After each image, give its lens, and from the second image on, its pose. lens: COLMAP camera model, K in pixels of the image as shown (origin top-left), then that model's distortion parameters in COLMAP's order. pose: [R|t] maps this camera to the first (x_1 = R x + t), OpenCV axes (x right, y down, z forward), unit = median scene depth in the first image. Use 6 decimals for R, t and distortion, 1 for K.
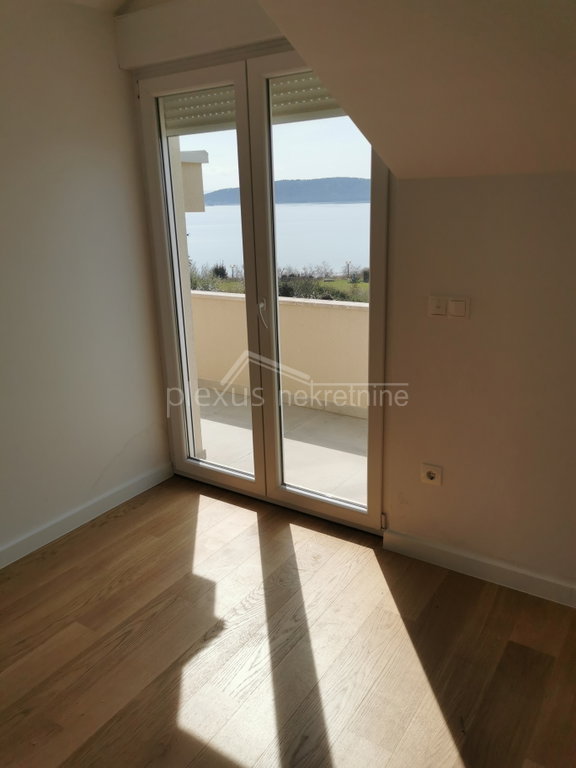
lens RADIAL K [[605.1, 0, 280.3], [0, 605.1, 386.1], [0, 0, 1]] dist [0.072018, -0.003653]
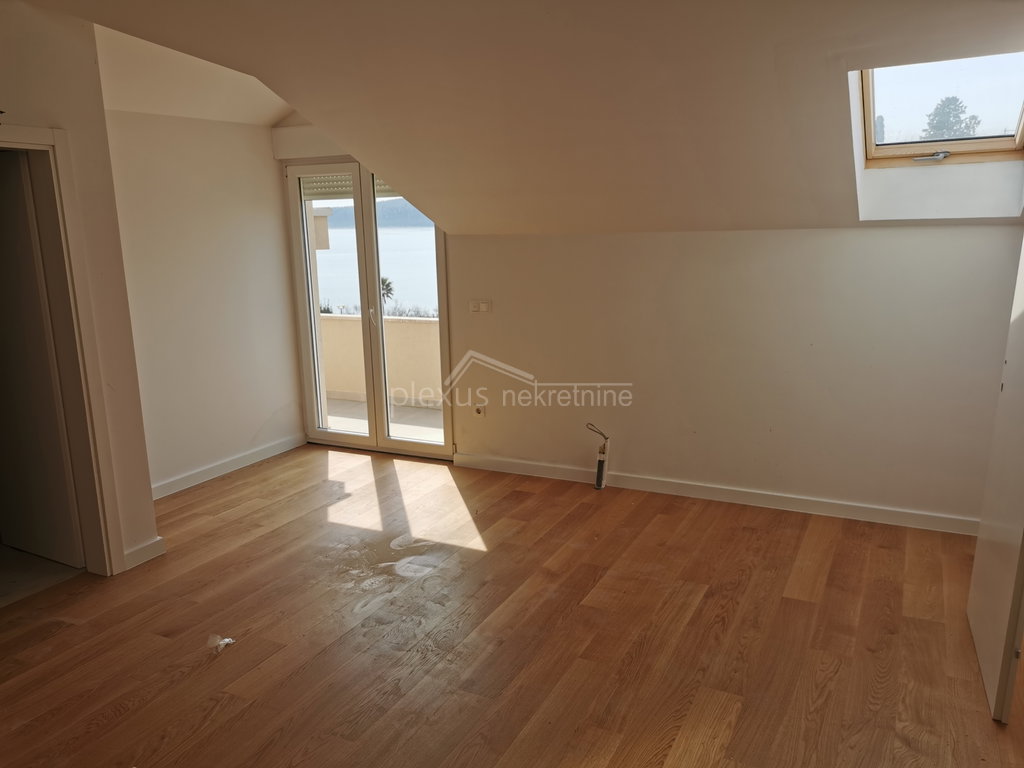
lens RADIAL K [[806.8, 0, 514.7], [0, 806.8, 384.0], [0, 0, 1]] dist [0.072018, -0.003653]
pose [[0.990829, -0.017494, 0.133985, 0.048884], [0.030755, 0.994755, -0.097553, 0.252020], [-0.131576, 0.100779, 0.986170, -1.004551]]
